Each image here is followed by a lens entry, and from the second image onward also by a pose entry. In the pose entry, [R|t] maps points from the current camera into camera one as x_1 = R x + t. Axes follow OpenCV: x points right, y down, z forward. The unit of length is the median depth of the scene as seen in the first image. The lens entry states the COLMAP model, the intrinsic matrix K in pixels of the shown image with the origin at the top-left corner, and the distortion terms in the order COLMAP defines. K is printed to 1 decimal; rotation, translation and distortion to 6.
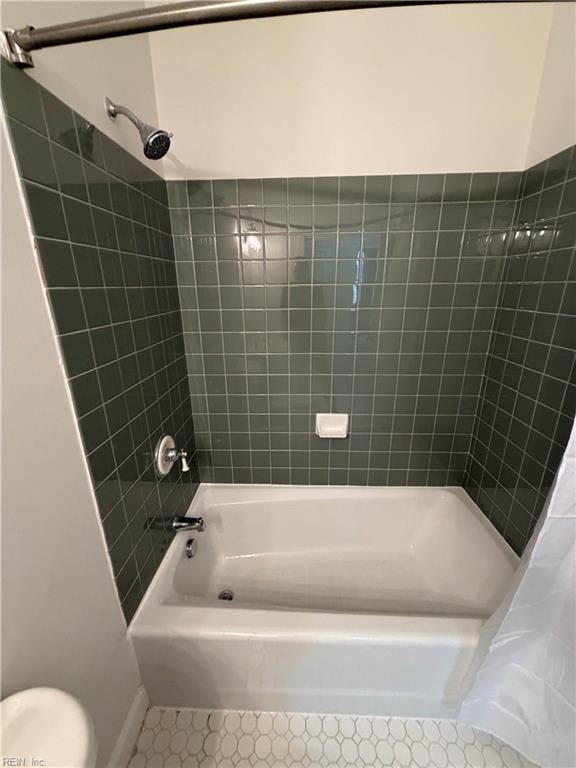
lens RADIAL K [[307.4, 0, 288.9], [0, 307.4, 383.7], [0, 0, 1]] dist [0.000999, 0.000406]
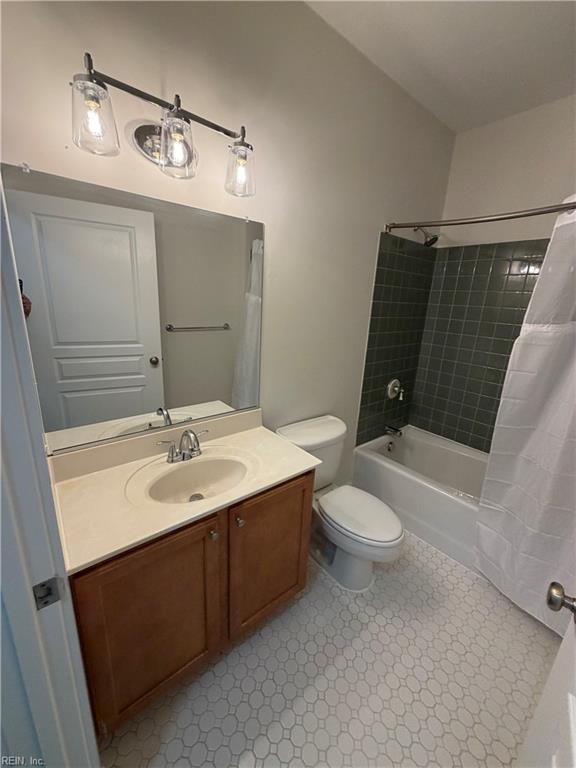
lens RADIAL K [[307.4, 0, 287.2], [0, 307.4, 384.4], [0, 0, 1]] dist [0.000999, 0.000406]
pose [[0.665864, 0.237039, -0.707416, 0.513052], [-0.277816, 0.958773, 0.059765, 0.275150], [0.692418, 0.156736, 0.704266, -0.823923]]
